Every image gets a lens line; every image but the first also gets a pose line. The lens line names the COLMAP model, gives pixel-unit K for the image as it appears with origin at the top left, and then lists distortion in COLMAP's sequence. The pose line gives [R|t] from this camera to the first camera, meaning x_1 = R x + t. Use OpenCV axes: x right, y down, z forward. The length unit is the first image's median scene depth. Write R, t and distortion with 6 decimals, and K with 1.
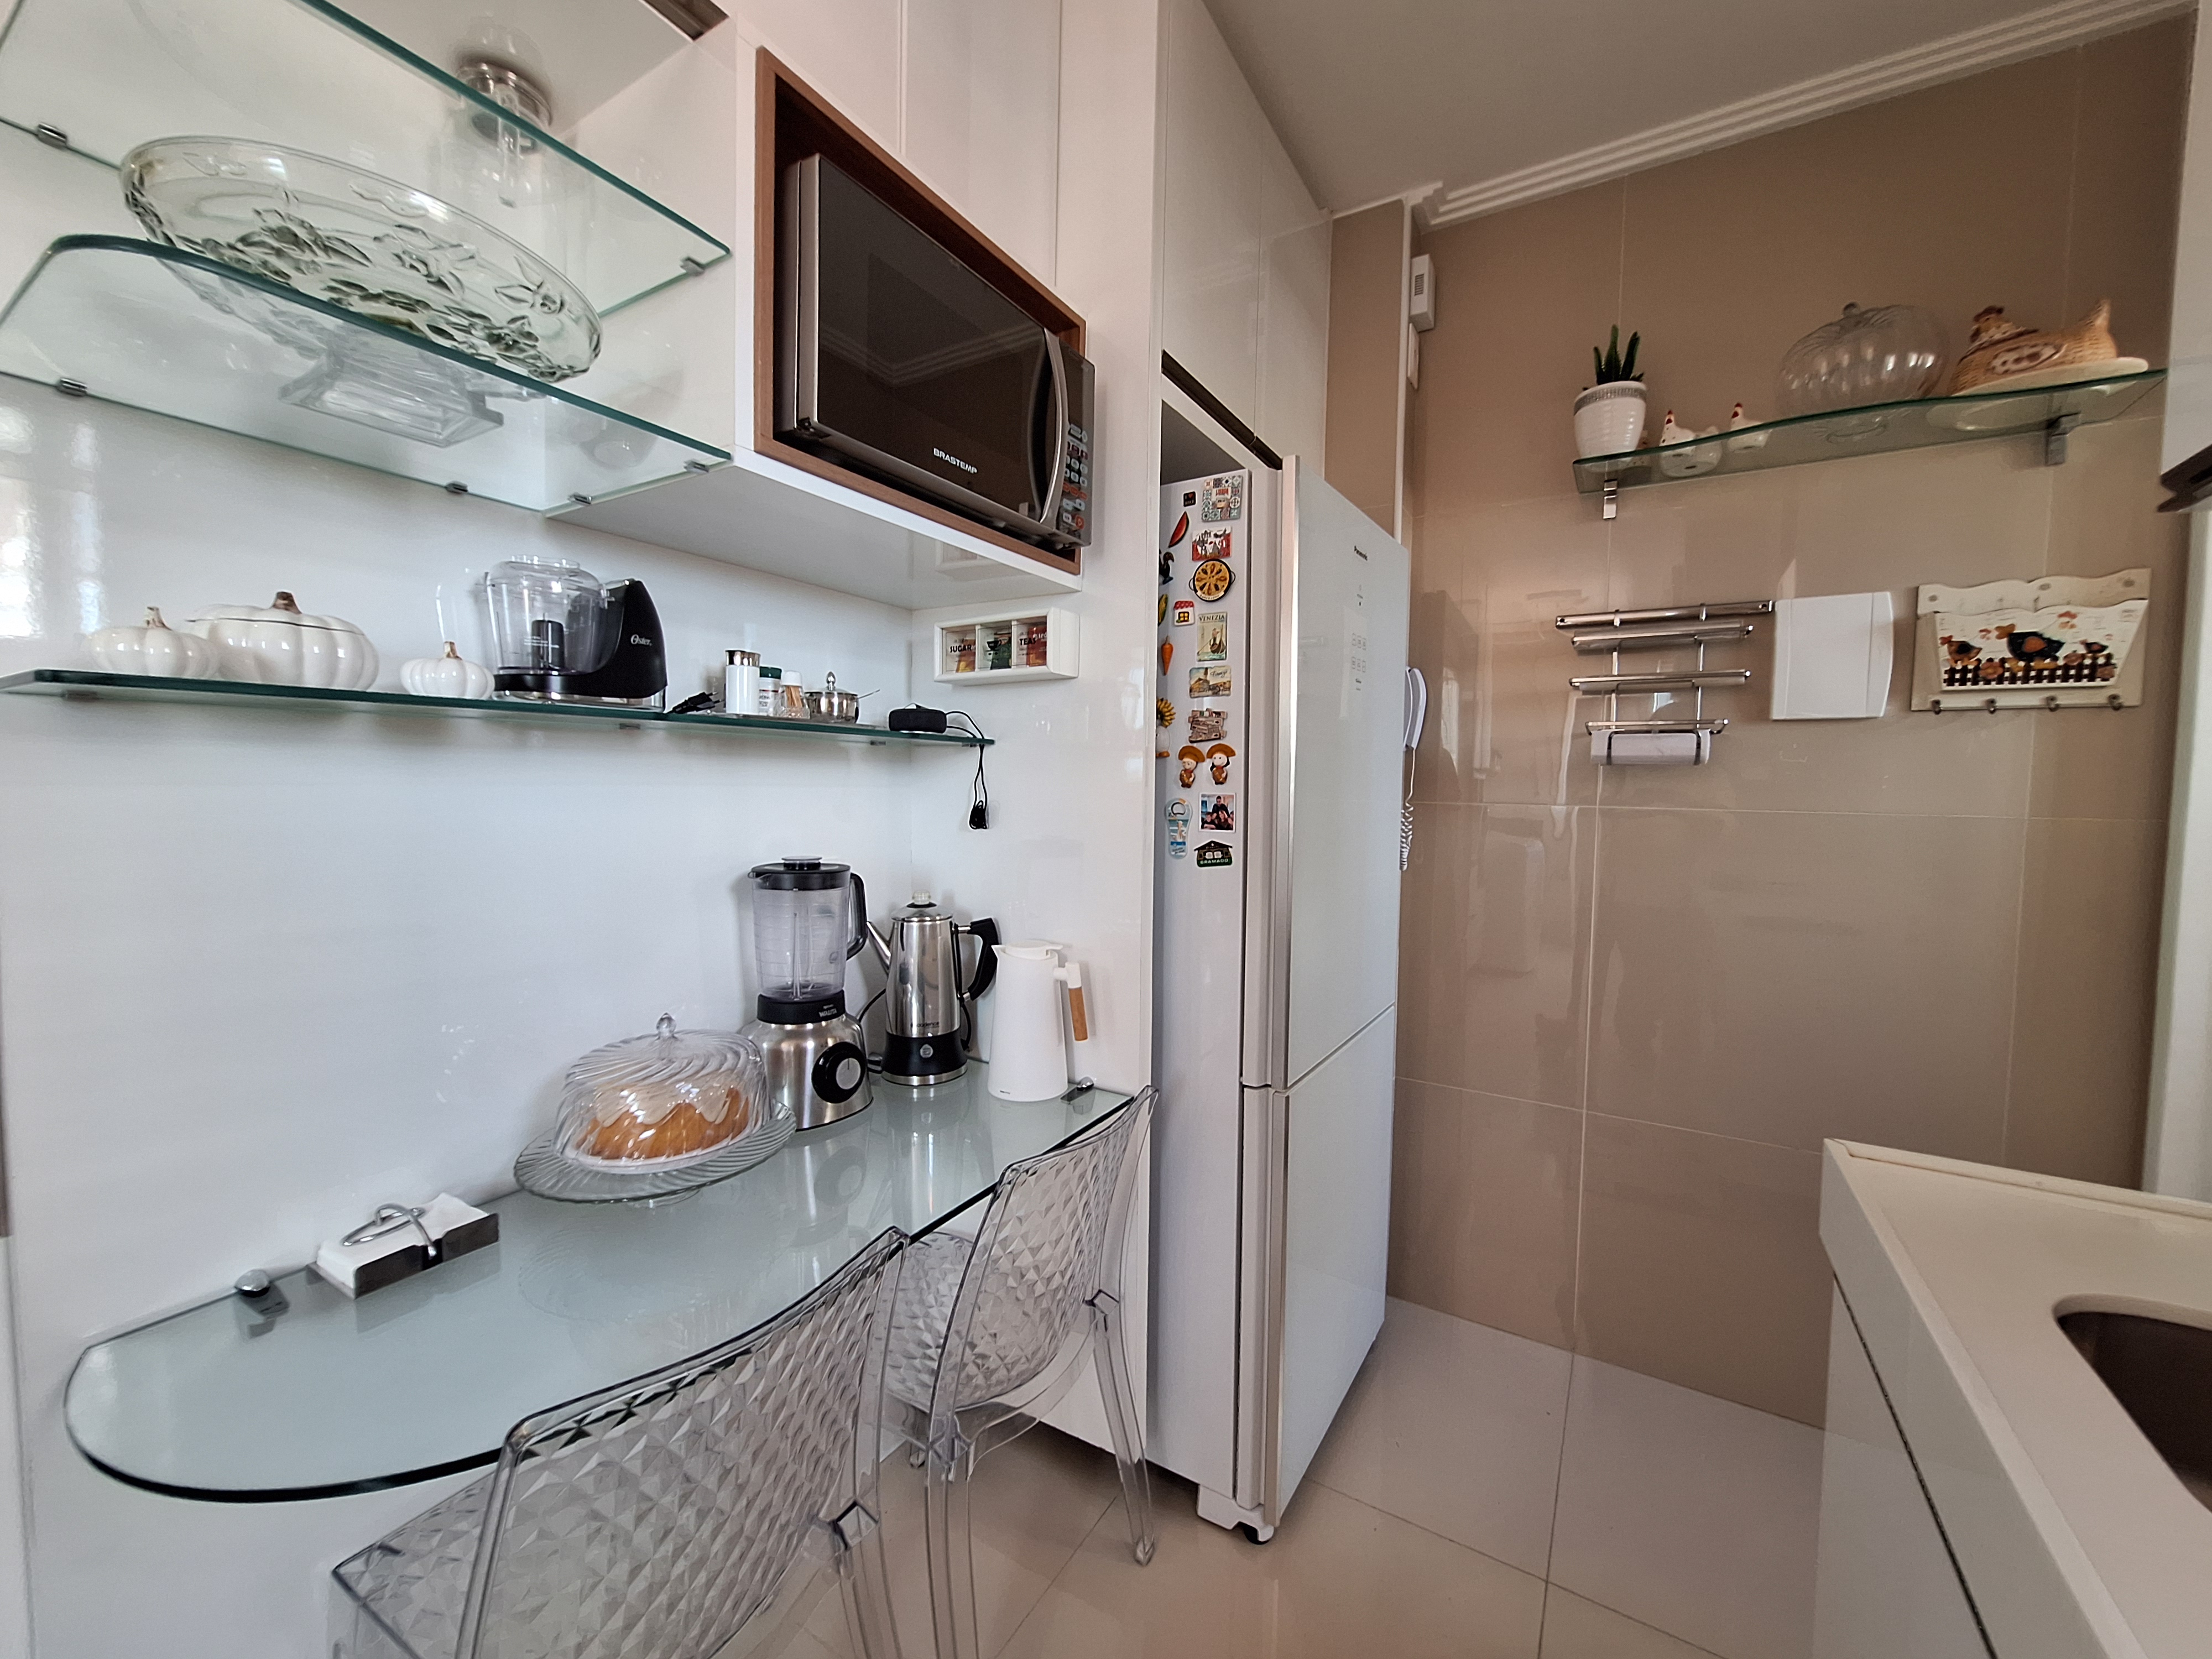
lens RADIAL K [[876.6, 0, 1117.6], [0, 876.6, 837.3], [0, 0, 1]] dist [0.002906, -0.000700]
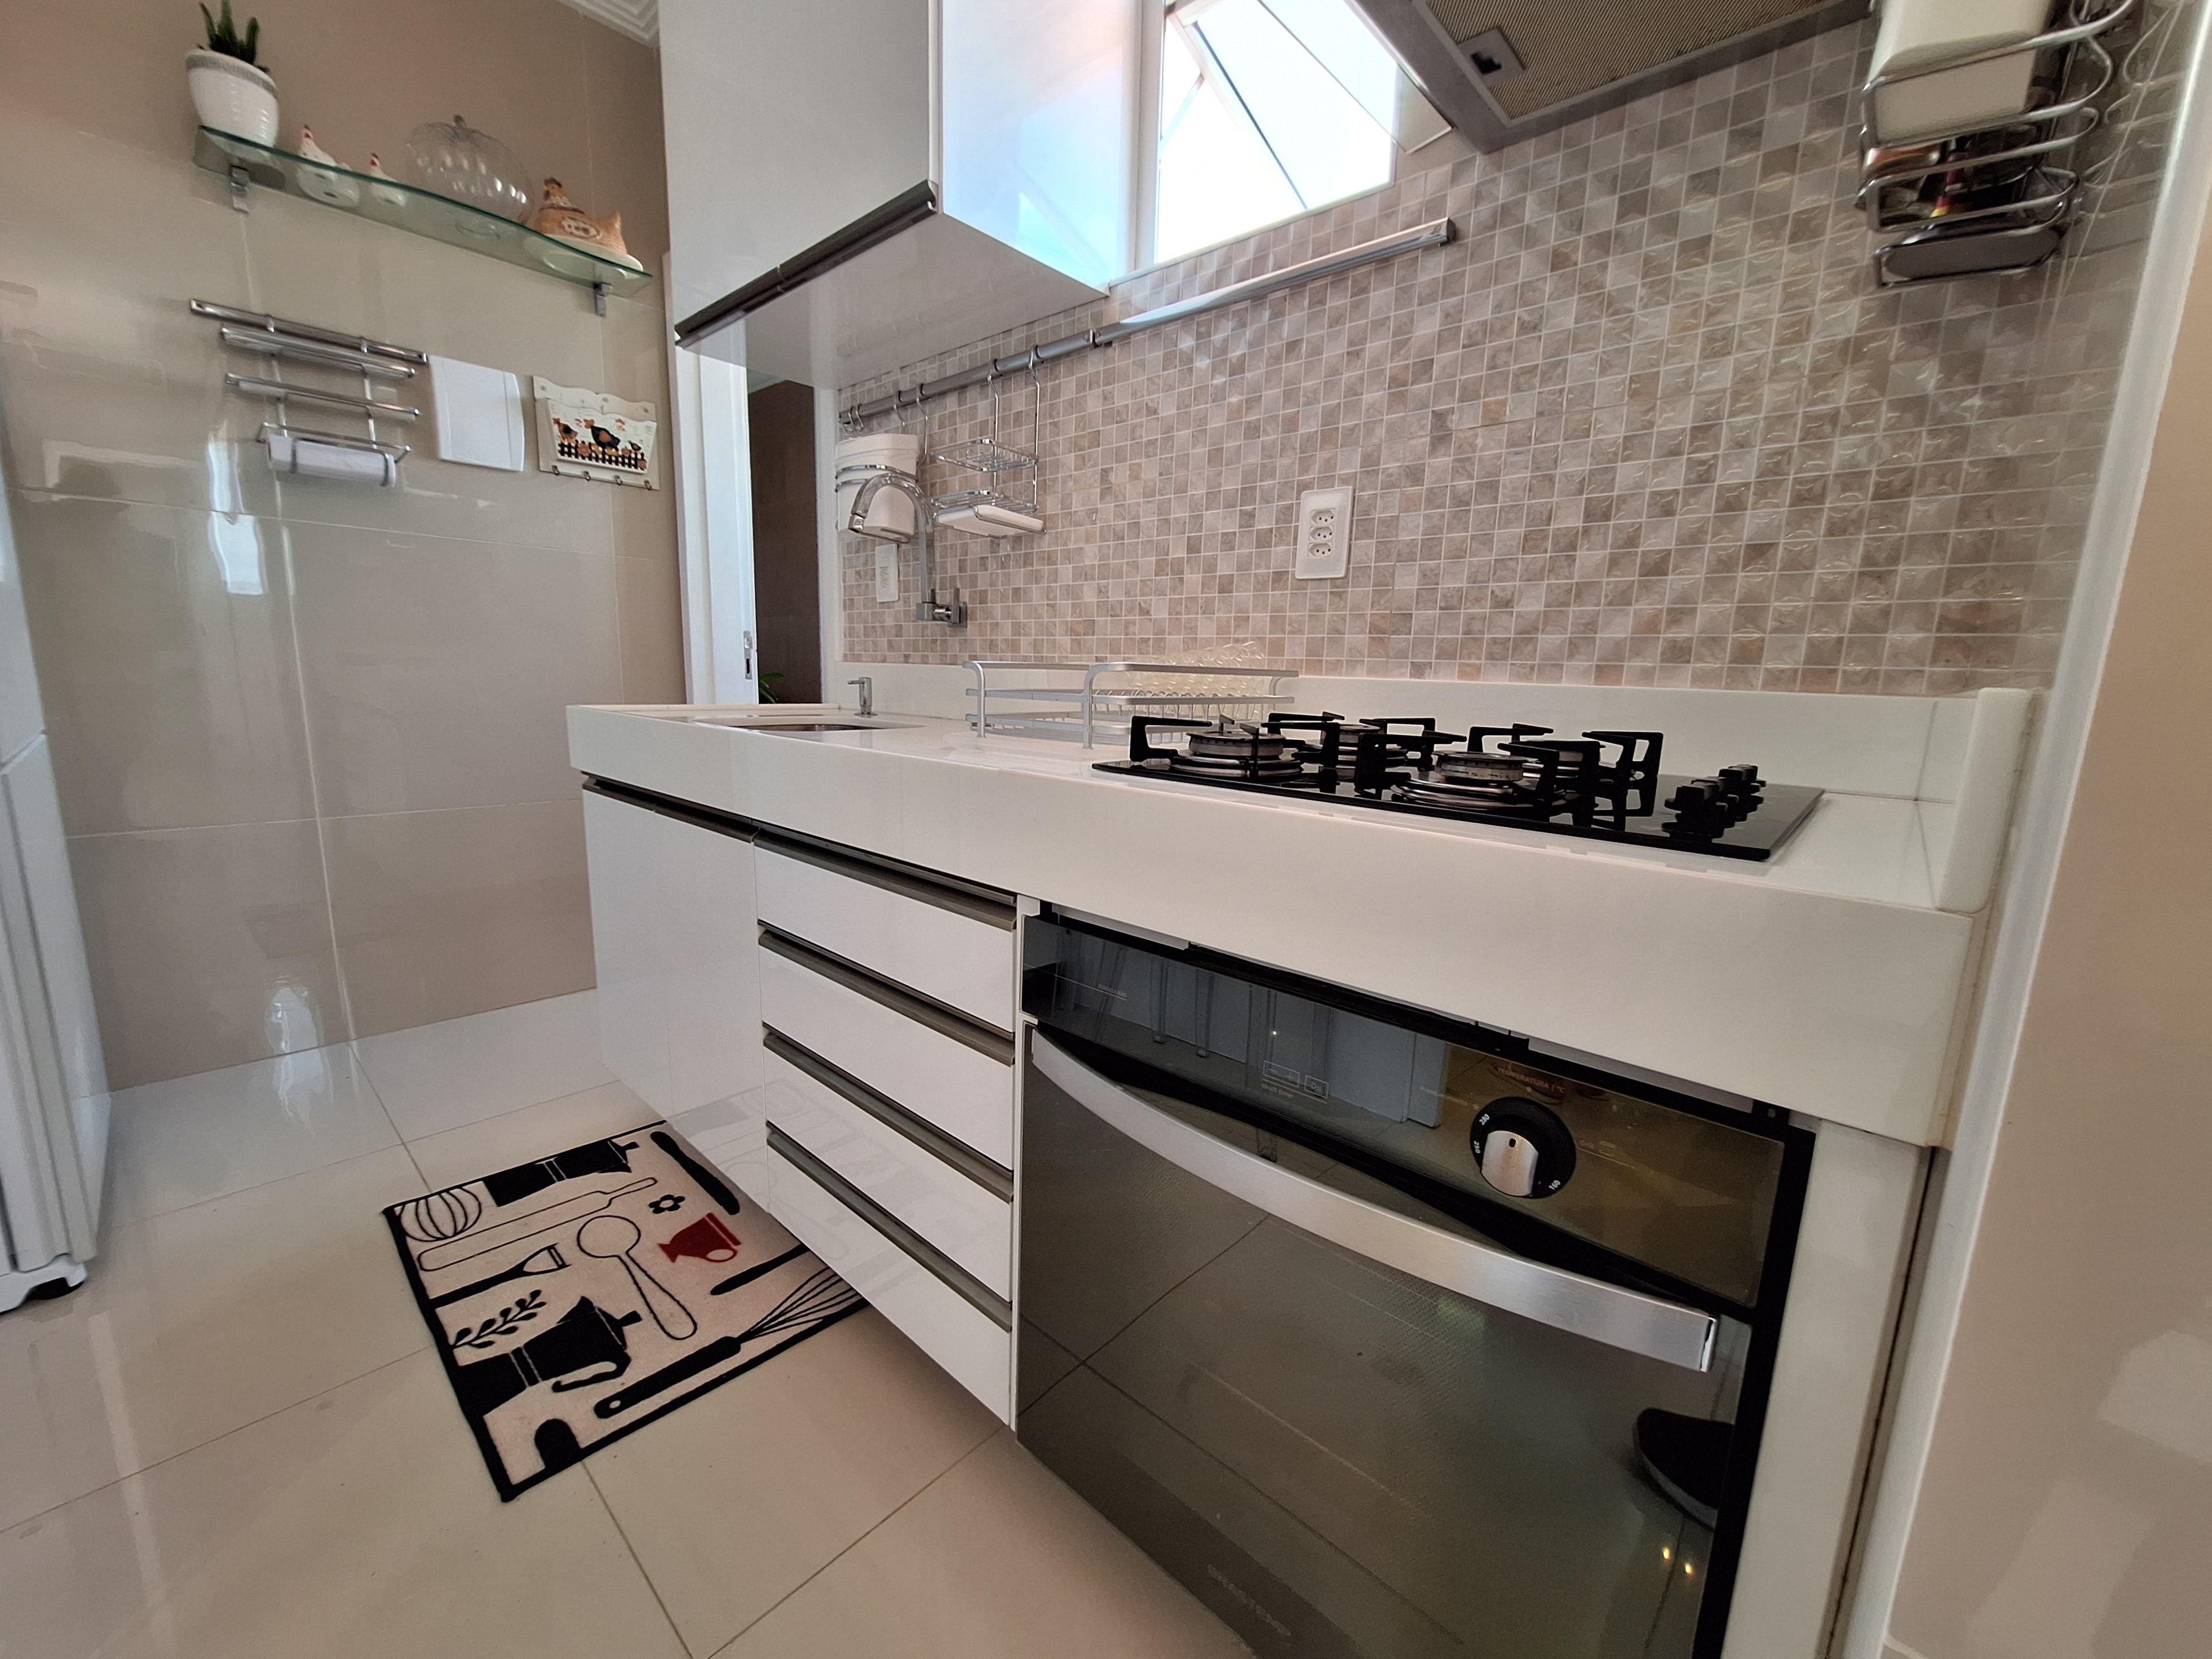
lens RADIAL K [[876.6, 0, 1116.1], [0, 876.6, 824.6], [0, 0, 1]] dist [0.002906, -0.000700]
pose [[0.198809, -0.172942, 0.964659, -0.371610], [0.029191, 0.984915, 0.170557, 0.207162], [-0.979603, -0.005749, 0.200858, -0.186512]]
